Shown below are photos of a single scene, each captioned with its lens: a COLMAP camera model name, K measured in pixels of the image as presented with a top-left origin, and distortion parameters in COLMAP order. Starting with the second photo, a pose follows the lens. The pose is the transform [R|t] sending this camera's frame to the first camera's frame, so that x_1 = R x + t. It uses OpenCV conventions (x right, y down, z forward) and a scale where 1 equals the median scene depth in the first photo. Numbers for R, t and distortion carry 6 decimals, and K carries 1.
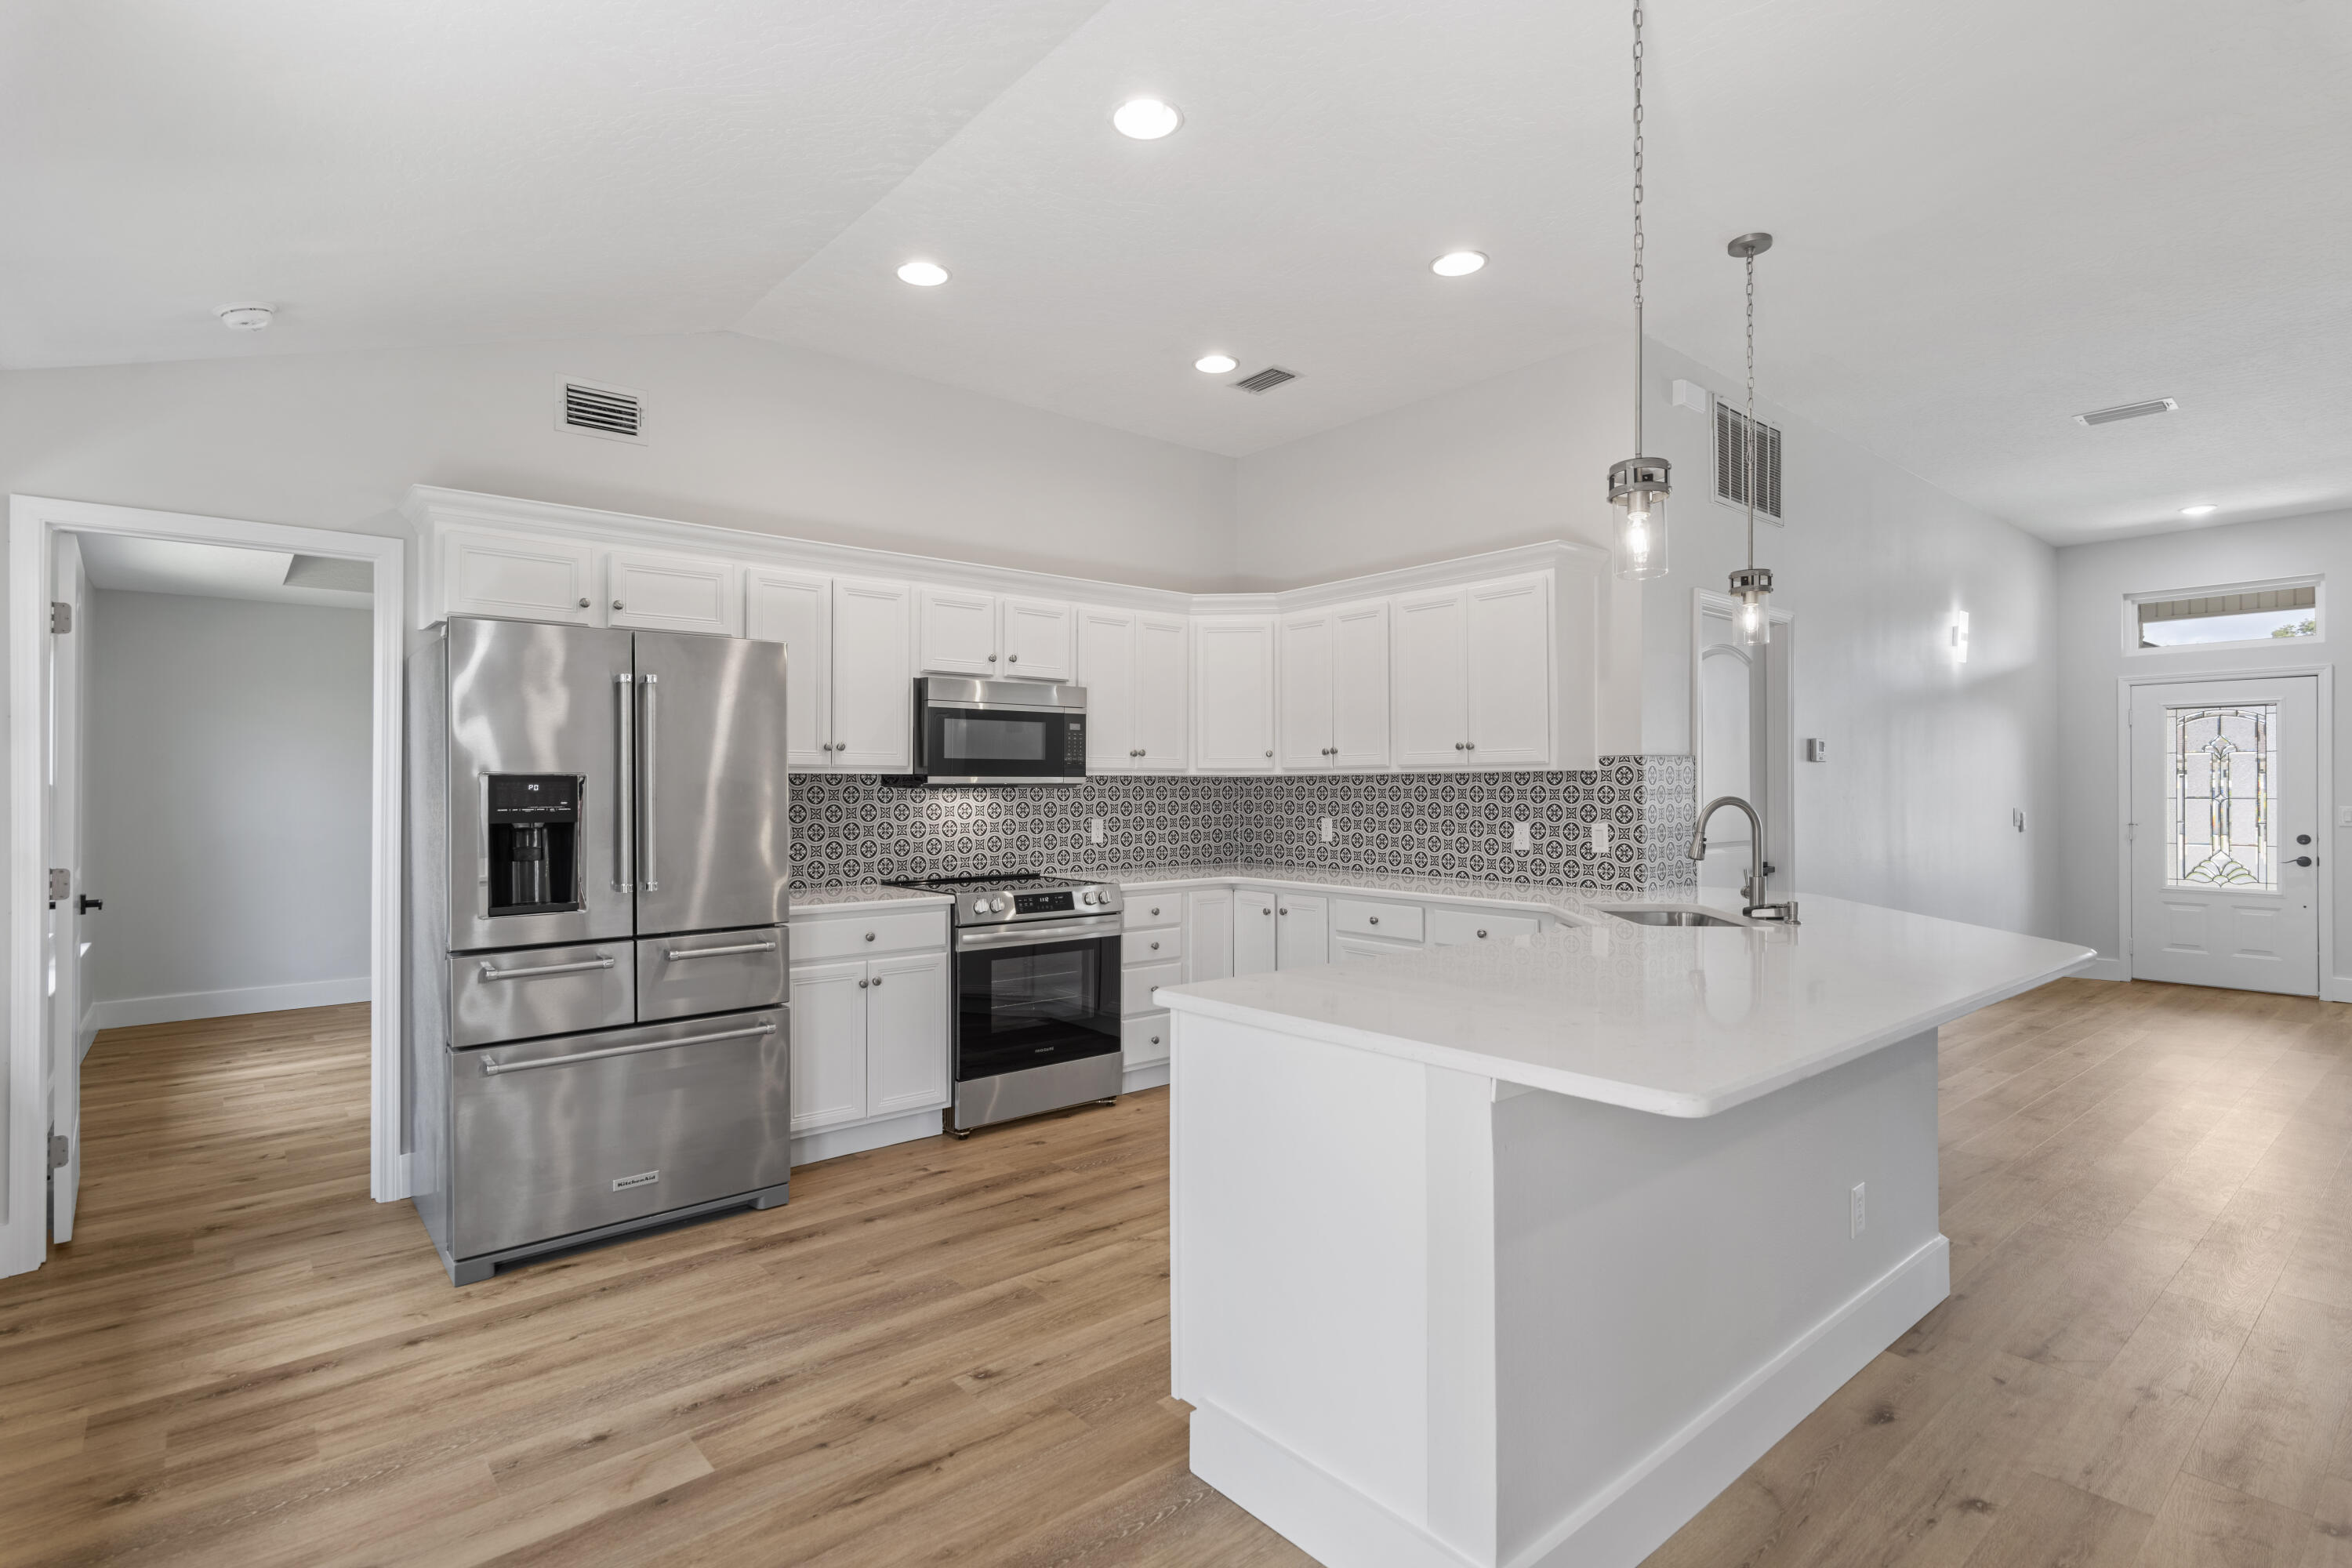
lens RADIAL K [[1161.3, 0, 1157.2], [0, 1161.3, 781.6], [0, 0, 1]] dist [0.005529, -0.000214]
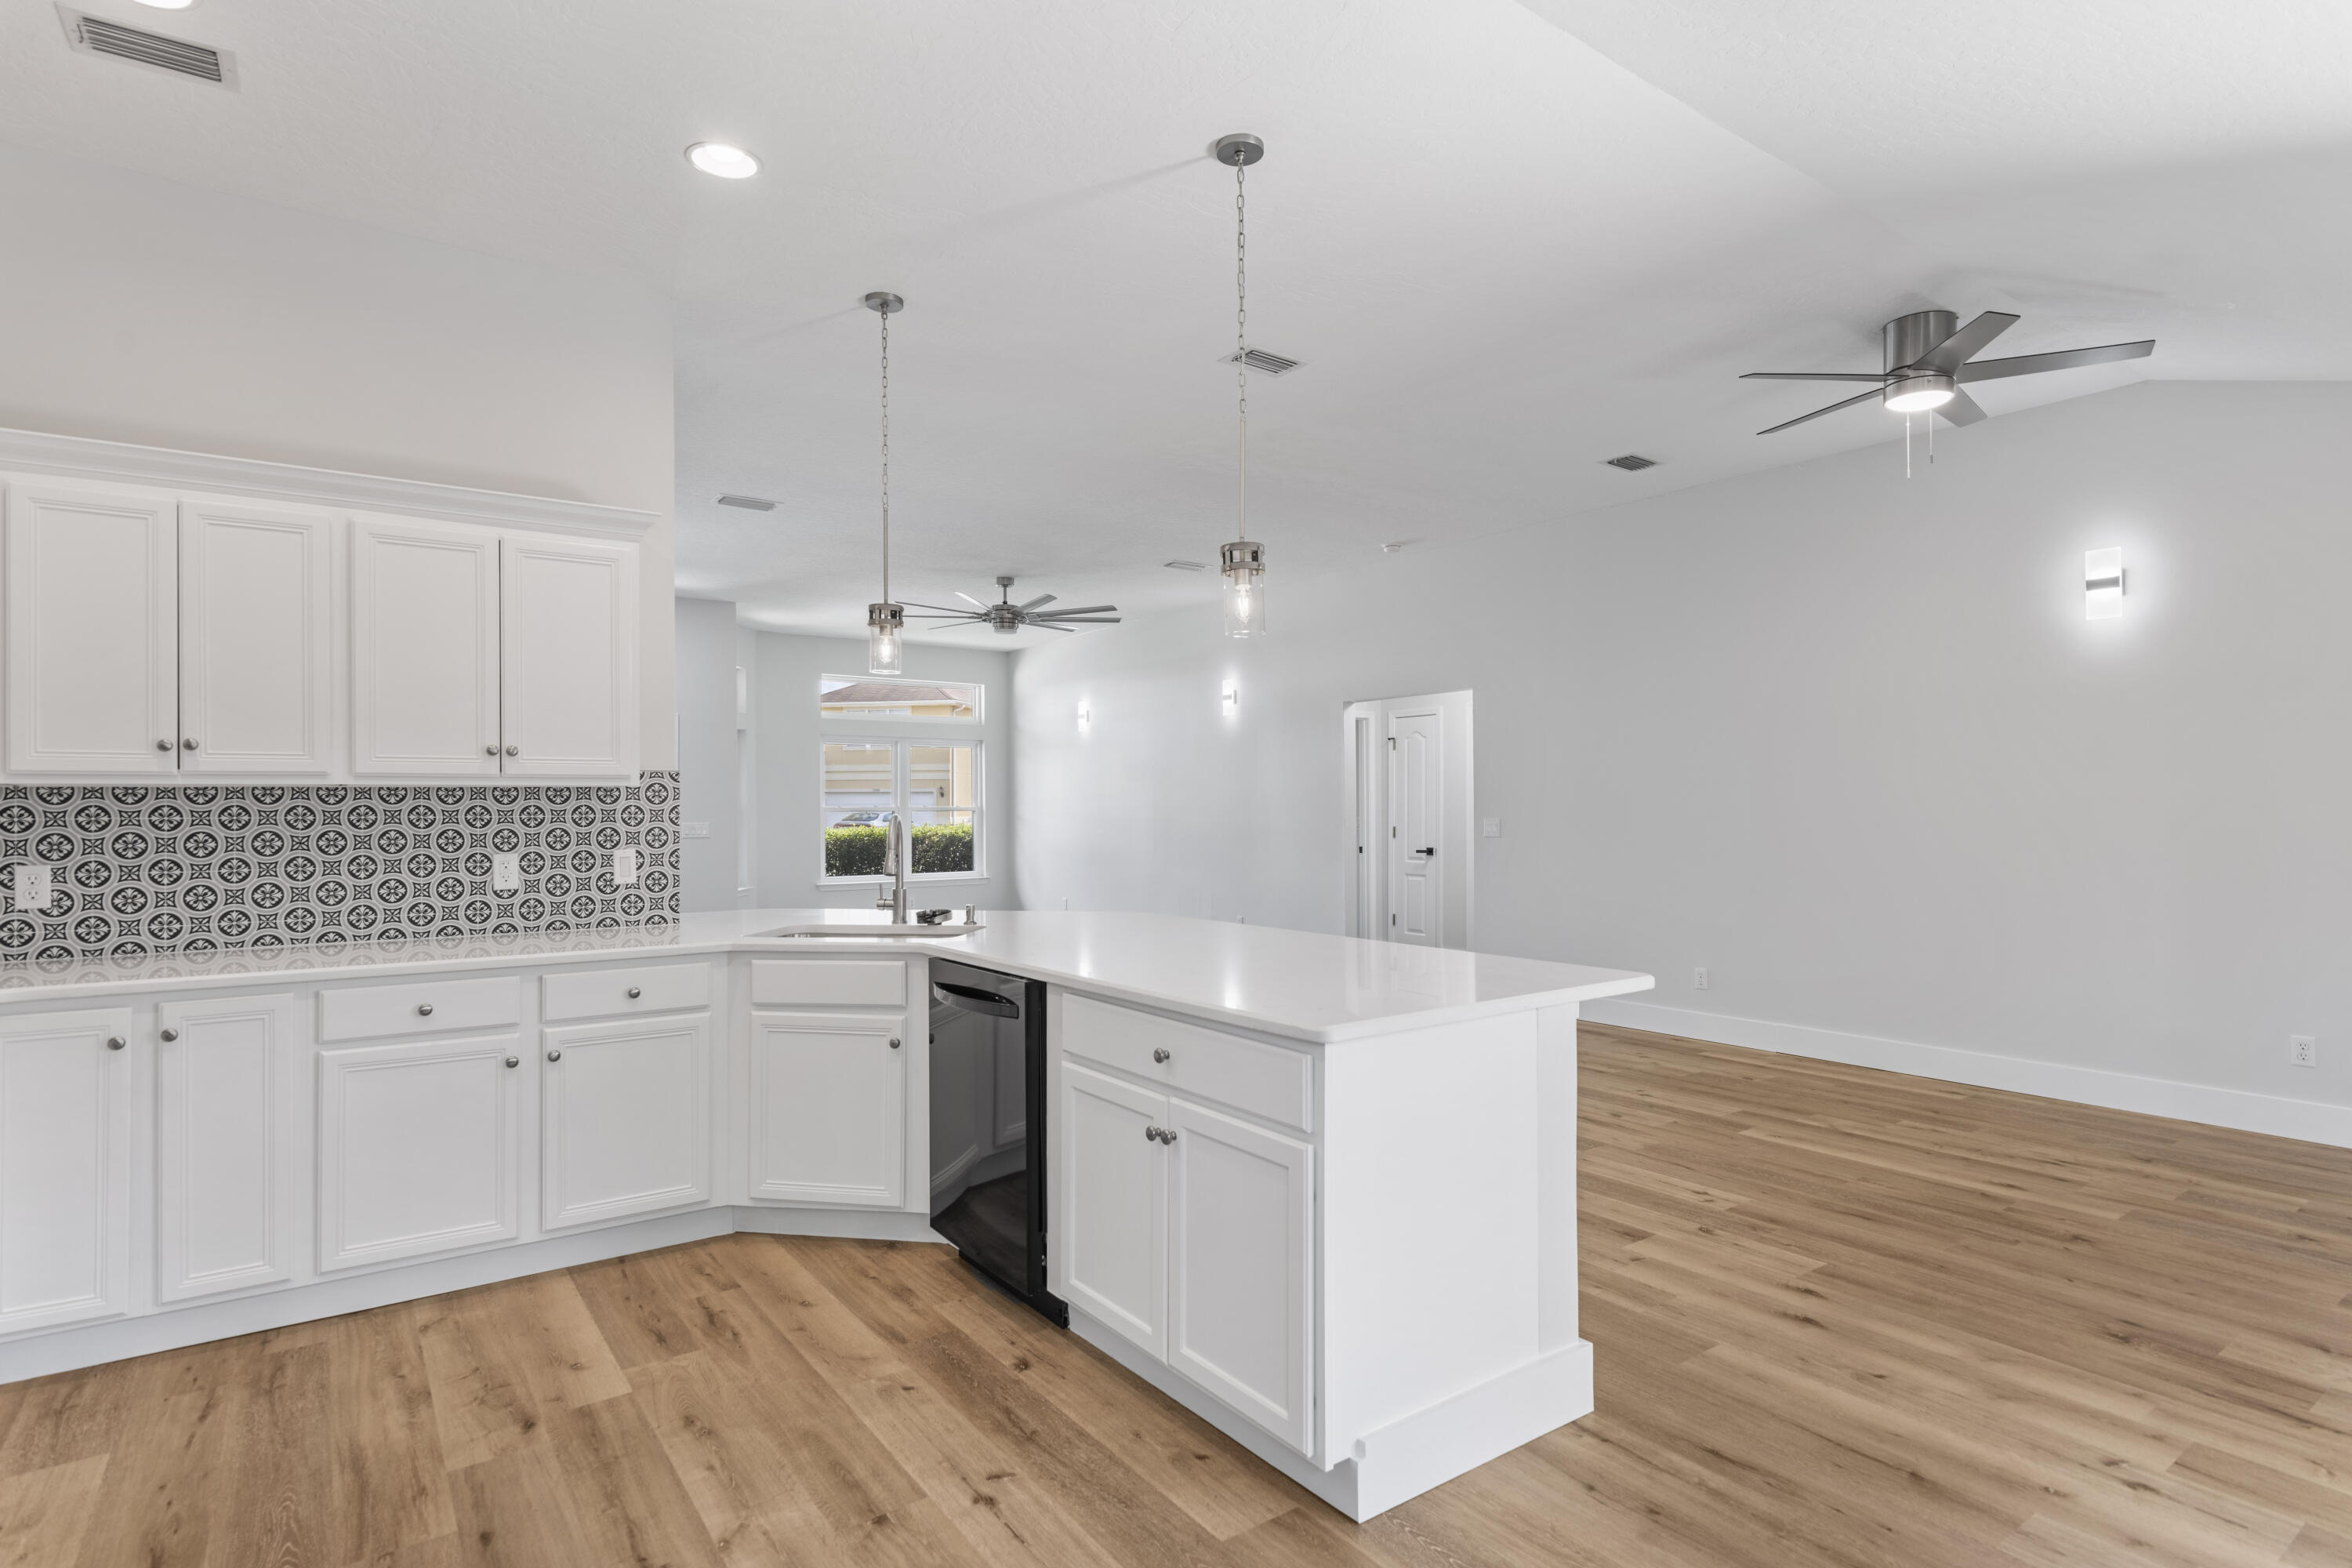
lens RADIAL K [[1161.3, 0, 1230.0], [0, 1161.3, 808.9], [0, 0, 1]] dist [0.005529, -0.000214]
pose [[0.064970, -0.001118, 0.997887, -0.416177], [-0.001642, 0.999998, 0.001227, 0.004100], [-0.997886, -0.001718, 0.064968, 0.469832]]
